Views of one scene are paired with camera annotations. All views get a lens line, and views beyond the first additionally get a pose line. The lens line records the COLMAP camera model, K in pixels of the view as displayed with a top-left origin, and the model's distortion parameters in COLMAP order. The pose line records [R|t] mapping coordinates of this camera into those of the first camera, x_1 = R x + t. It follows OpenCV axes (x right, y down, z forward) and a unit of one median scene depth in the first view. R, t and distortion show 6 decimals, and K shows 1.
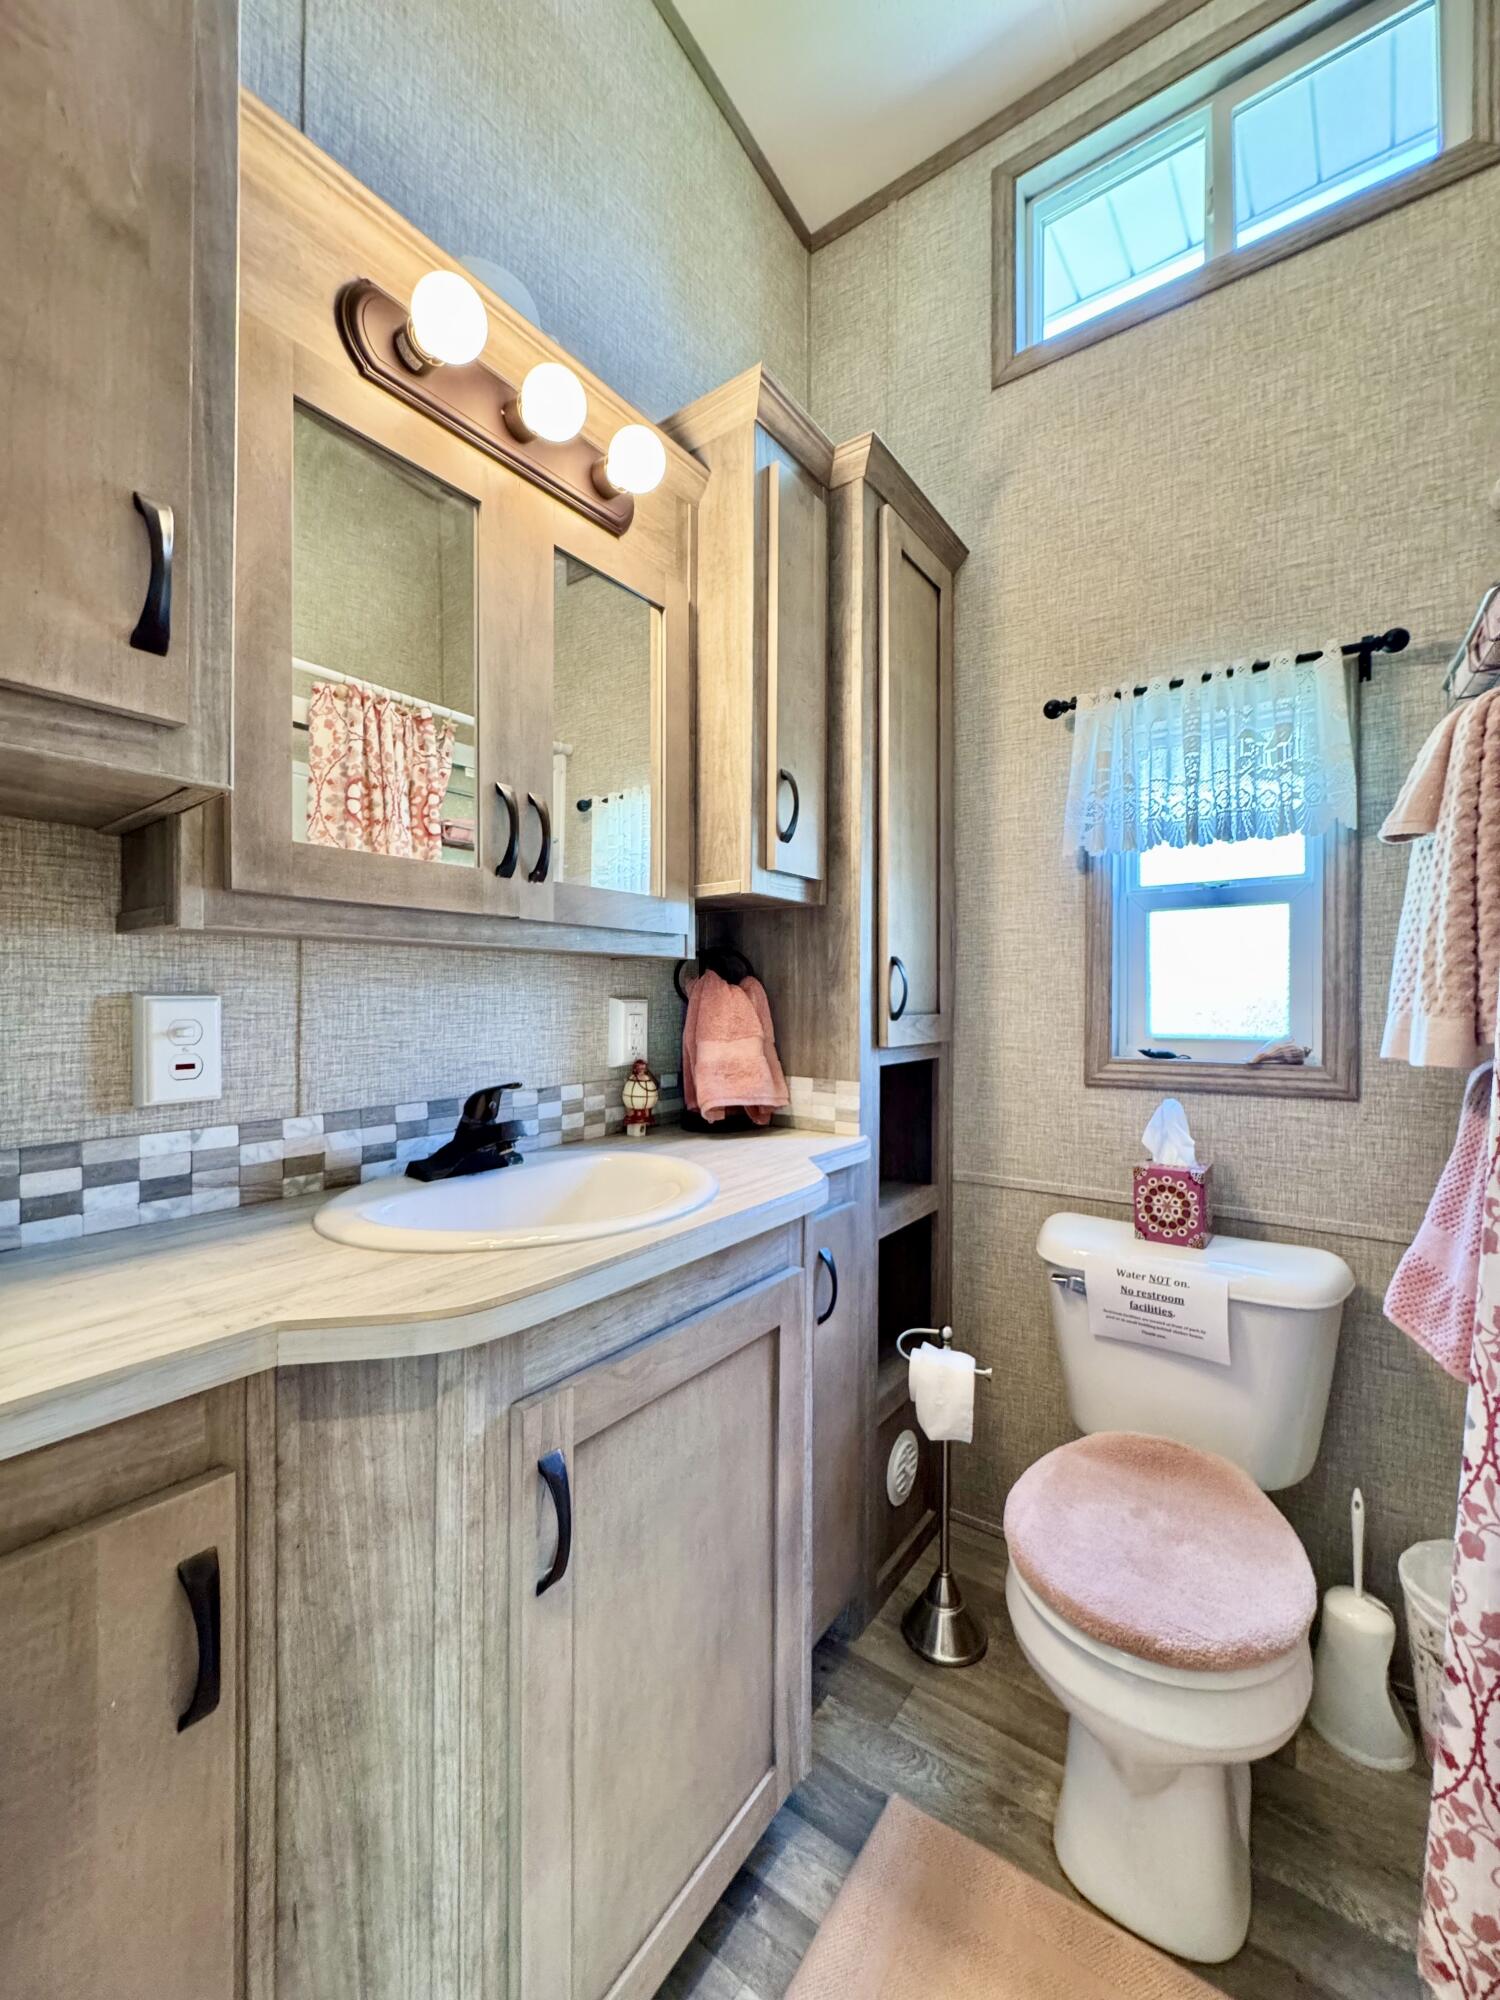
lens RADIAL K [[798.5, 0, 756.8], [0, 798.5, 999.1], [0, 0, 1]] dist [-0.004791, 0.000708]
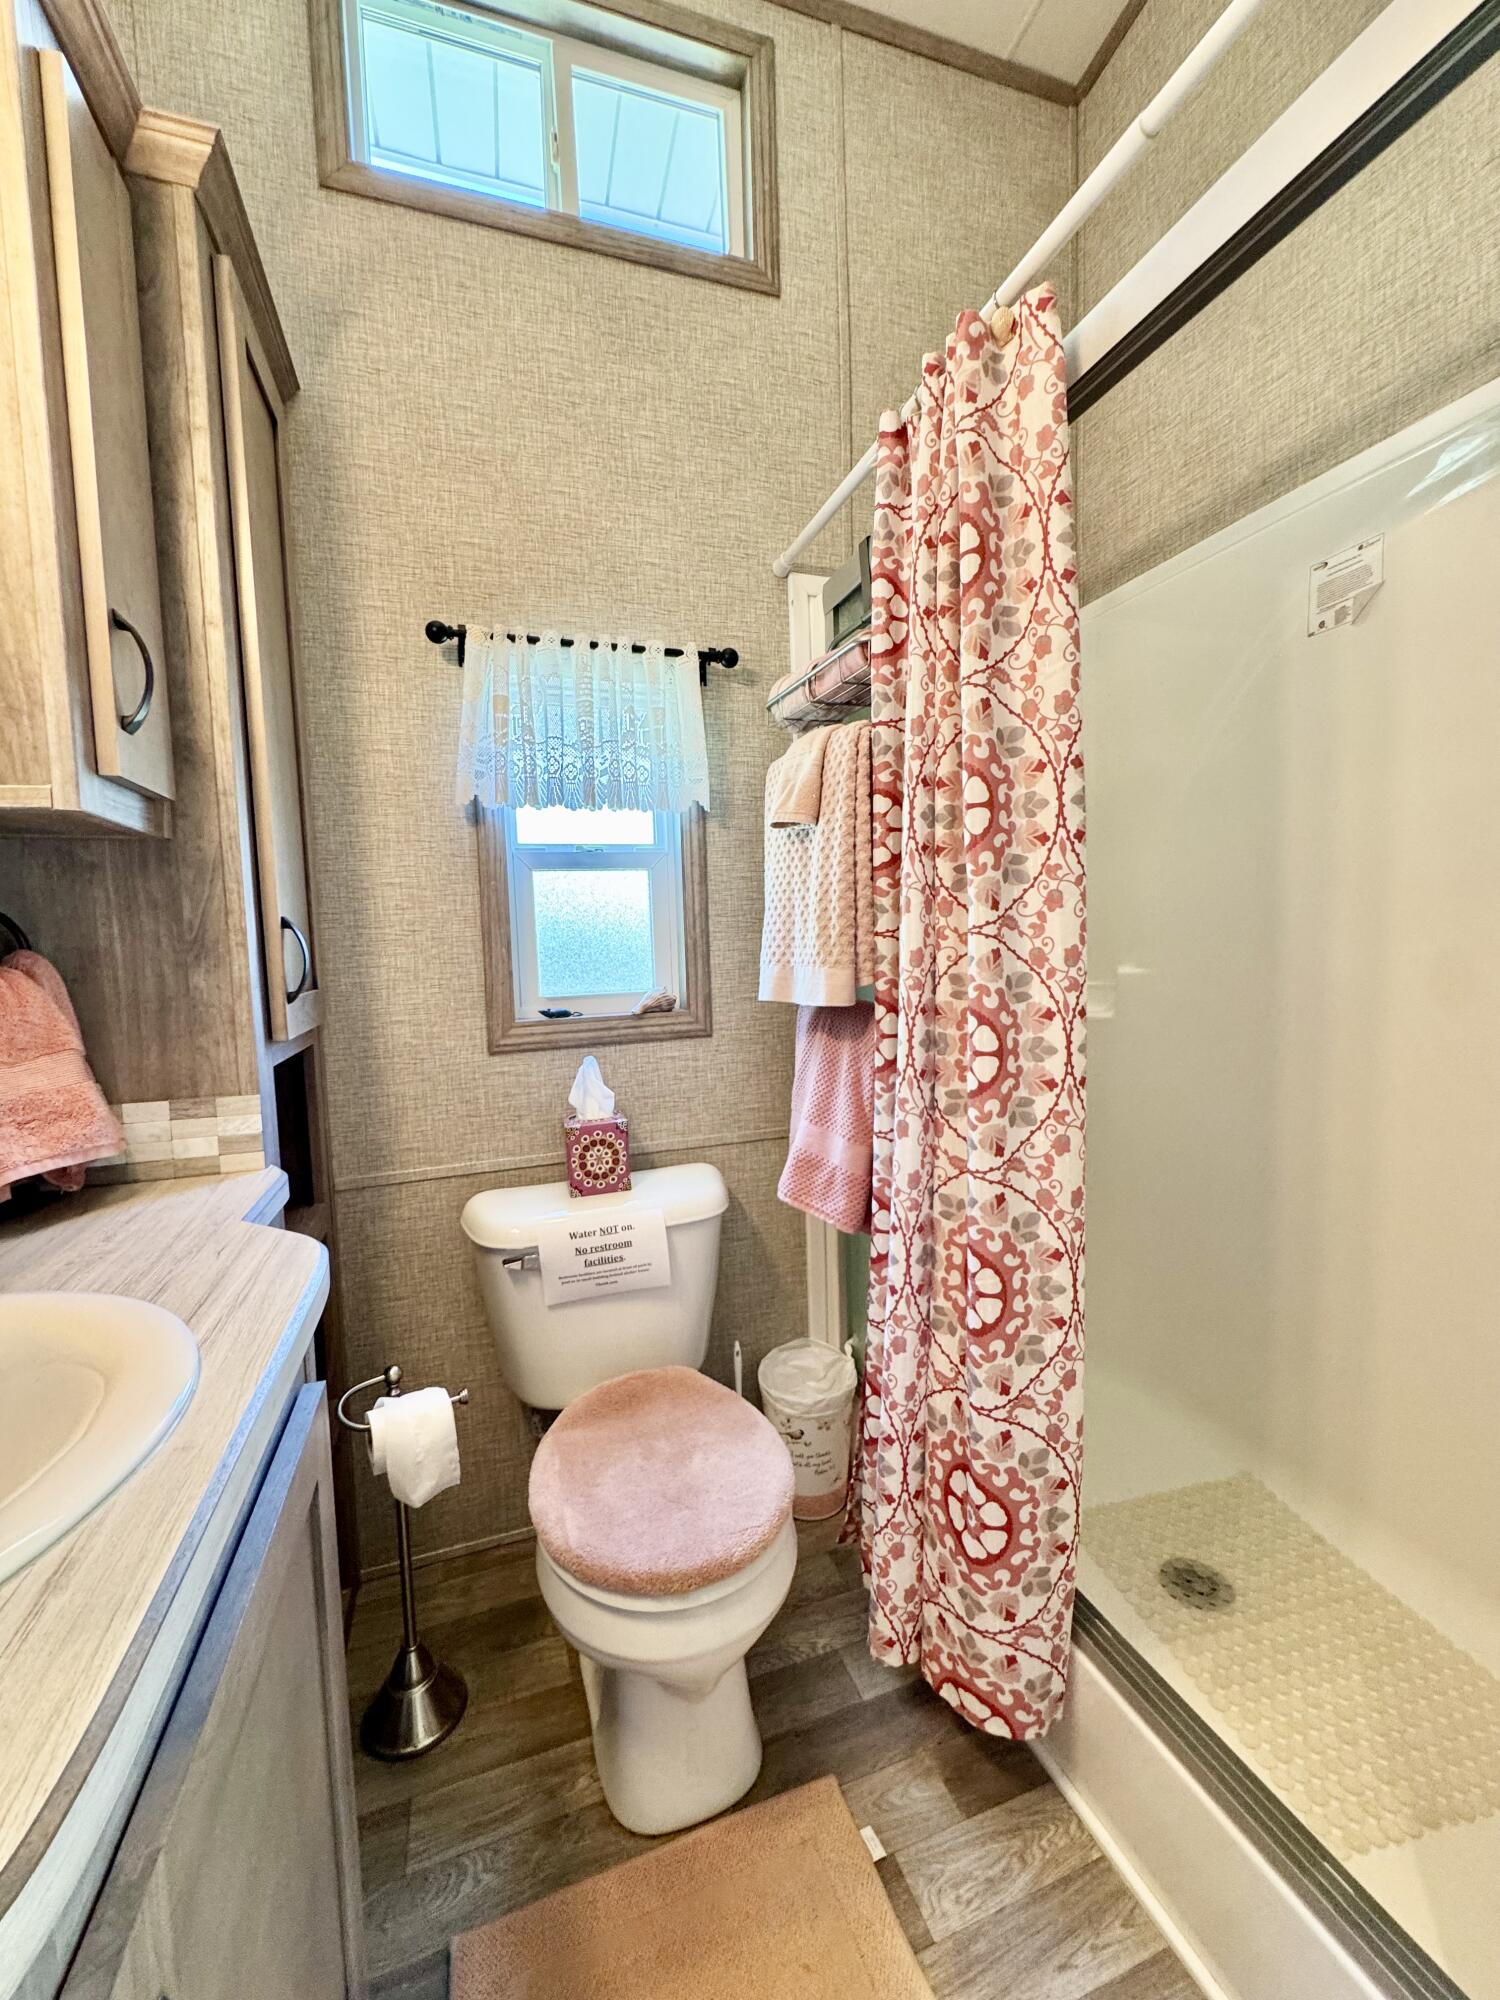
lens RADIAL K [[798.5, 0, 754.3], [0, 798.5, 999.4], [0, 0, 1]] dist [-0.004791, 0.000708]
pose [[0.576523, -0.083018, 0.812853, -0.189298], [0.034010, 0.996401, 0.077643, -0.020725], [-0.816373, -0.017118, 0.577271, 0.227113]]
